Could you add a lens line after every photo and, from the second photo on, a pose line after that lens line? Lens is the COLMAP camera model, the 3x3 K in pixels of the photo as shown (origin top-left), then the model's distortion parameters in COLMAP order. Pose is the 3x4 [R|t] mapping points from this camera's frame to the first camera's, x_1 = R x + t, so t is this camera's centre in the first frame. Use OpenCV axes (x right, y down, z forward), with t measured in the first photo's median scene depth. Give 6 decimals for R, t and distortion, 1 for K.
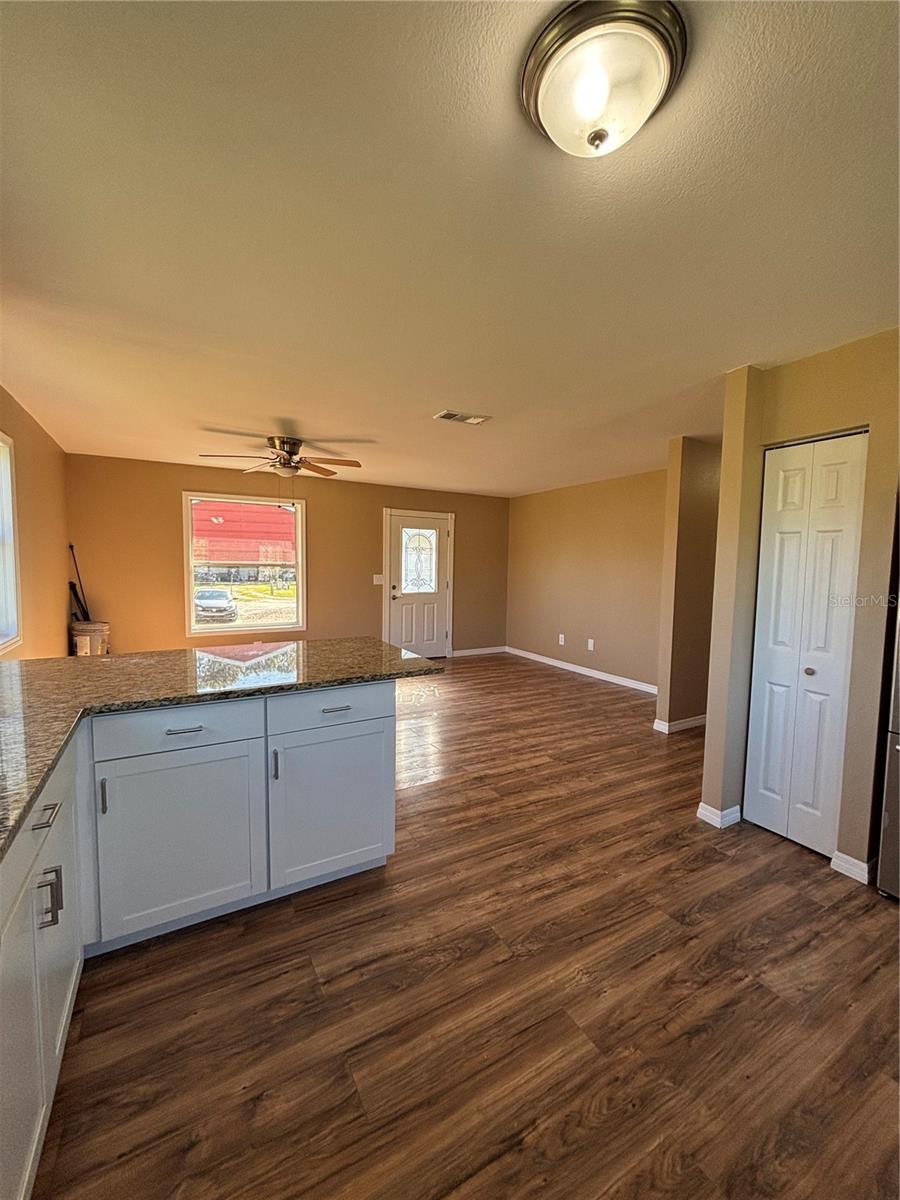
lens RADIAL K [[478.7, 0, 452.1], [0, 478.7, 596.9], [0, 0, 1]] dist [-0.001338, -0.000259]
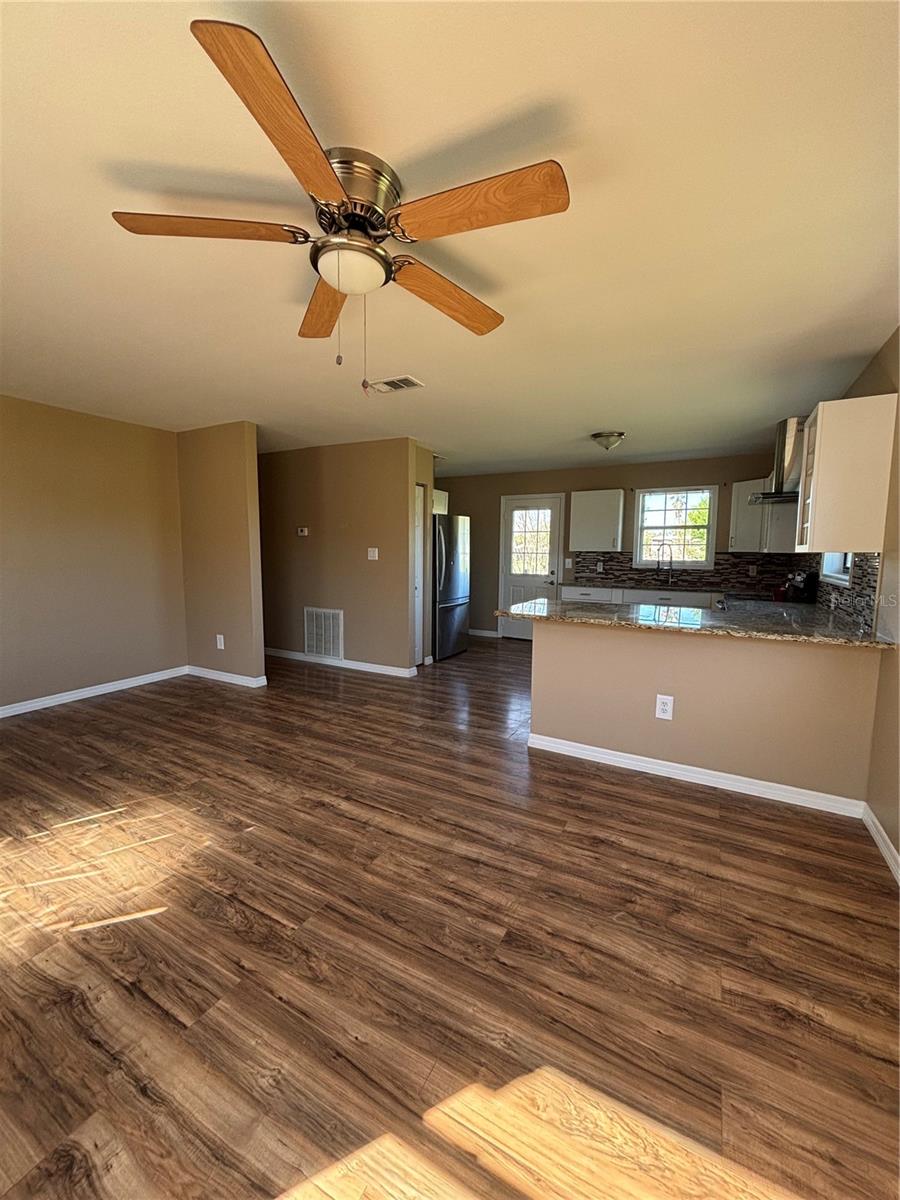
lens RADIAL K [[478.7, 0, 457.7], [0, 478.7, 599.1], [0, 0, 1]] dist [-0.001338, -0.000259]
pose [[-0.521932, -0.114621, 0.845251, -0.900307], [0.040233, 0.986520, 0.158621, -0.097812], [-0.852038, 0.116796, -0.510285, 1.431204]]
